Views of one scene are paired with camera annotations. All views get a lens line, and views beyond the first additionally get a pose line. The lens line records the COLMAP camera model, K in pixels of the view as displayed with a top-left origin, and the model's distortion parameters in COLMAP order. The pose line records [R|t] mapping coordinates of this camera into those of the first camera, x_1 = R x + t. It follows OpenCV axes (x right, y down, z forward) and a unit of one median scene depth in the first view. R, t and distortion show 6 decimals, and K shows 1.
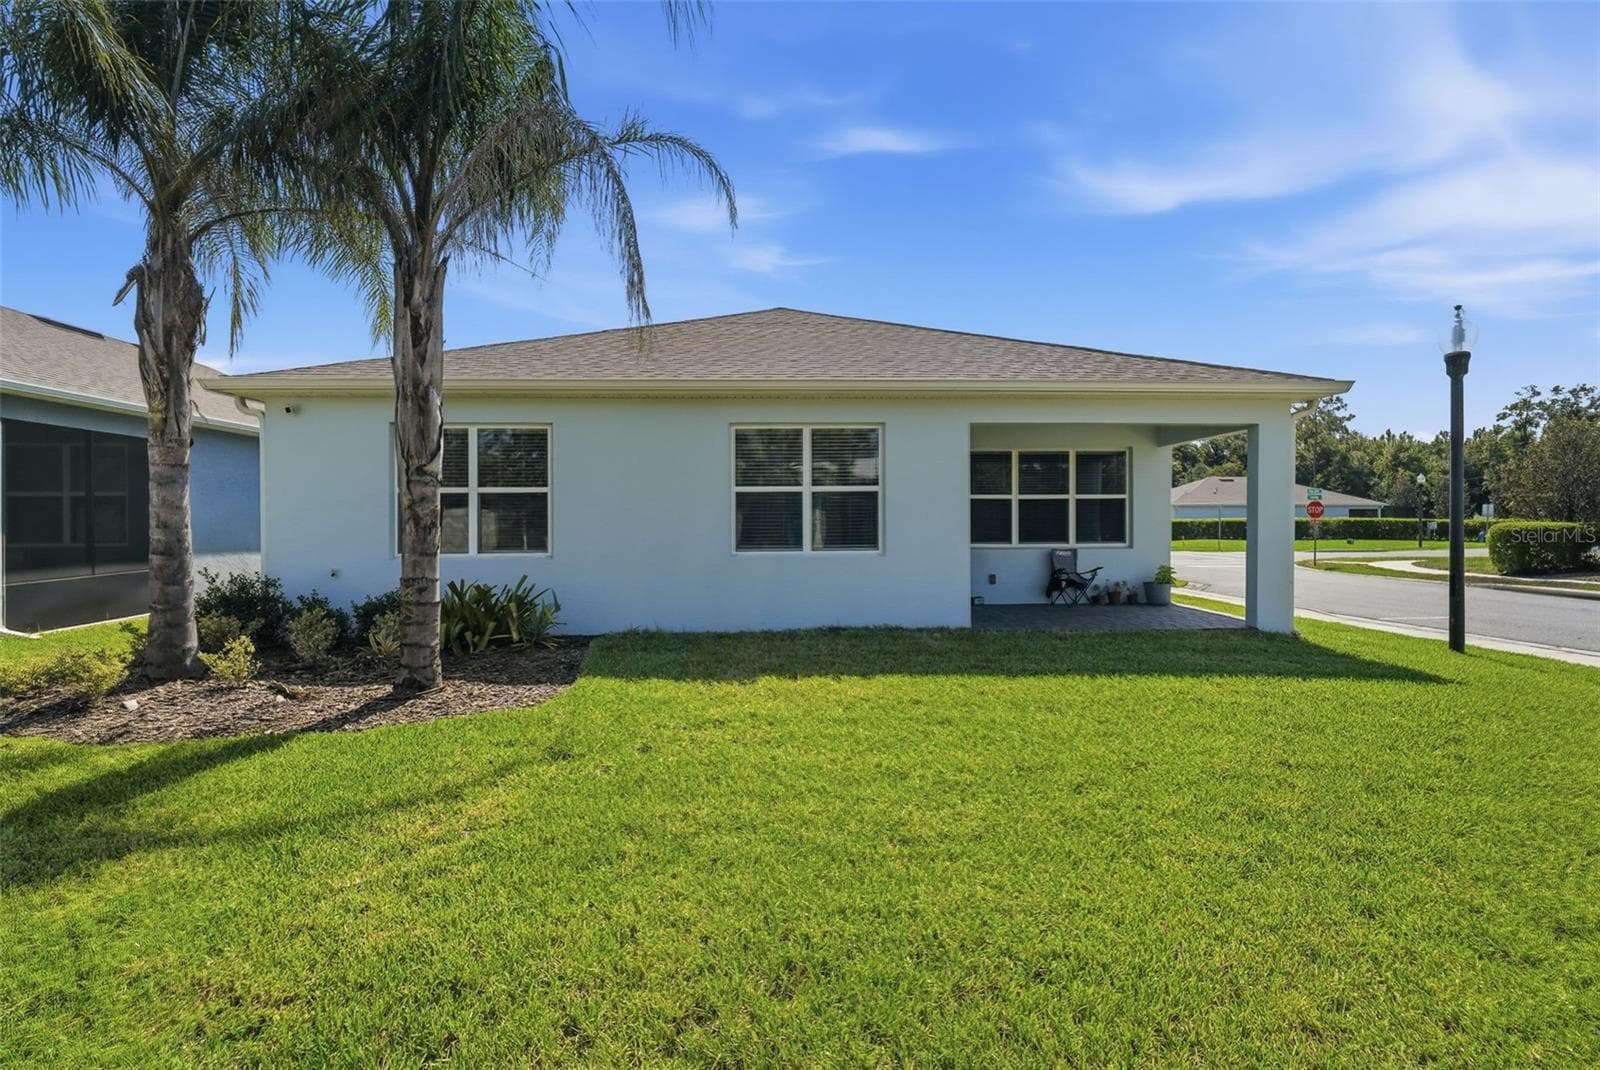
lens RADIAL K [[732.3, 0, 800.0], [0, 732.3, 535.0], [0, 0, 1]] dist [-0.003542, -0.000564]
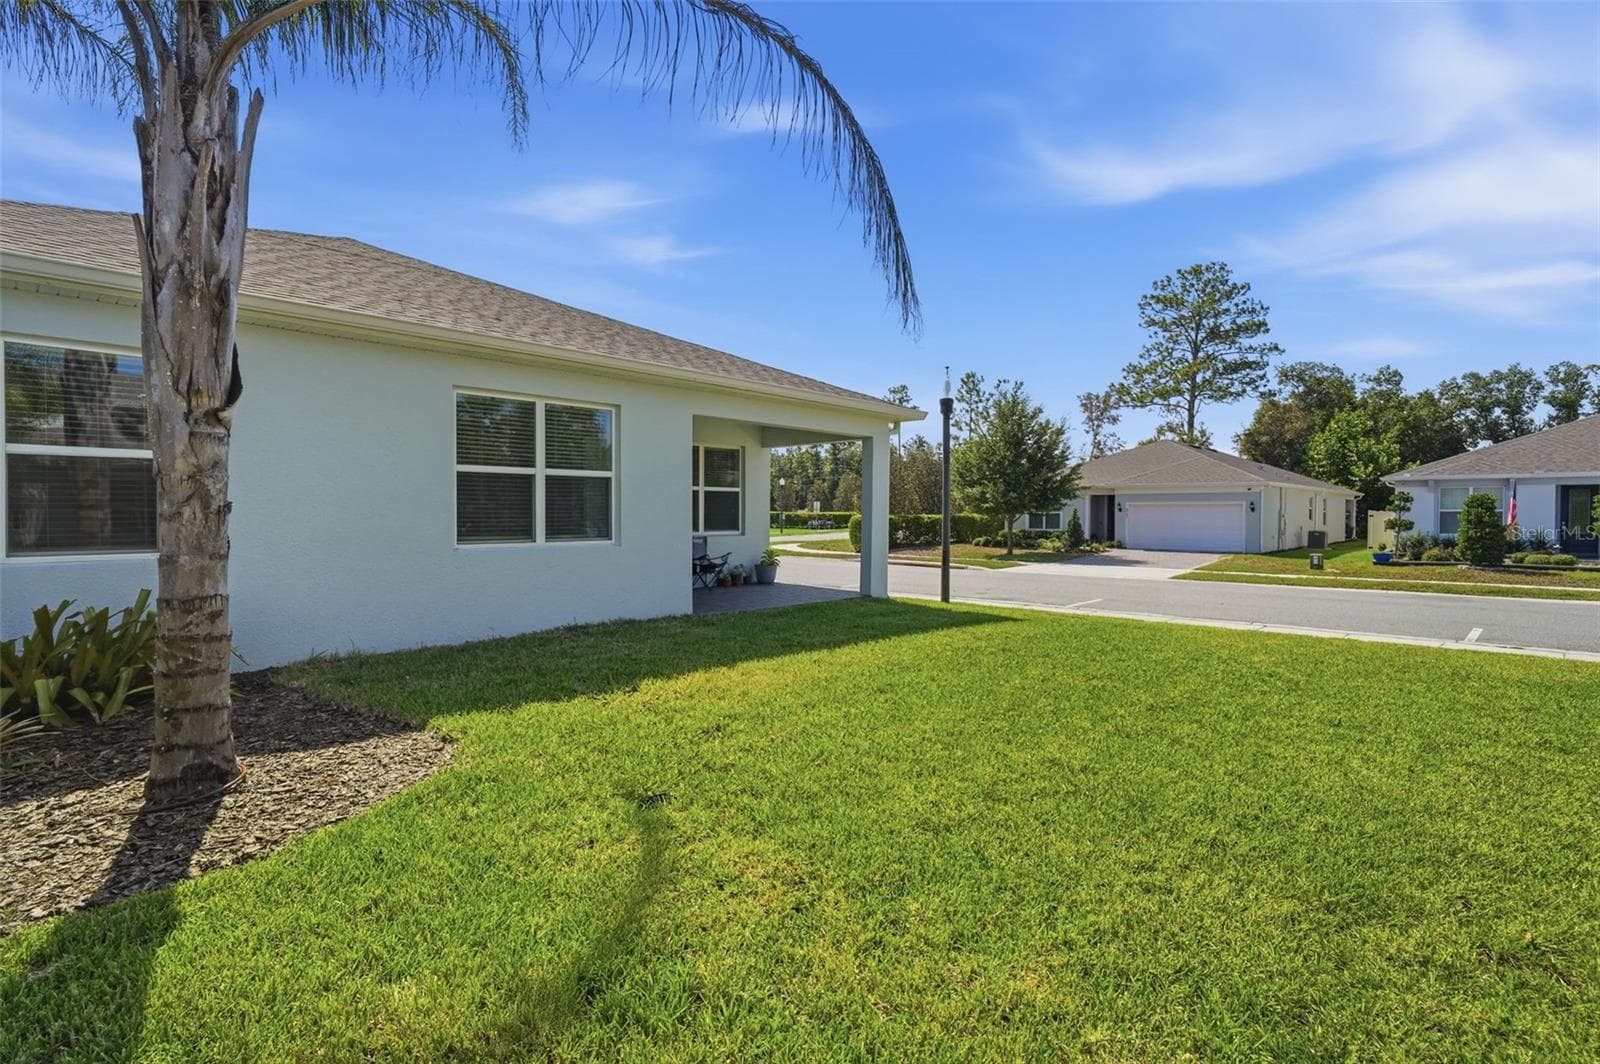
lens RADIAL K [[732.3, 0, 800.0], [0, 732.3, 532.0], [0, 0, 1]] dist [-0.003542, -0.000564]
pose [[0.732333, -0.008426, 0.680894, -0.361841], [0.001042, 0.999936, 0.011253, -0.000050], [-0.680945, -0.007532, 0.732296, 0.145177]]
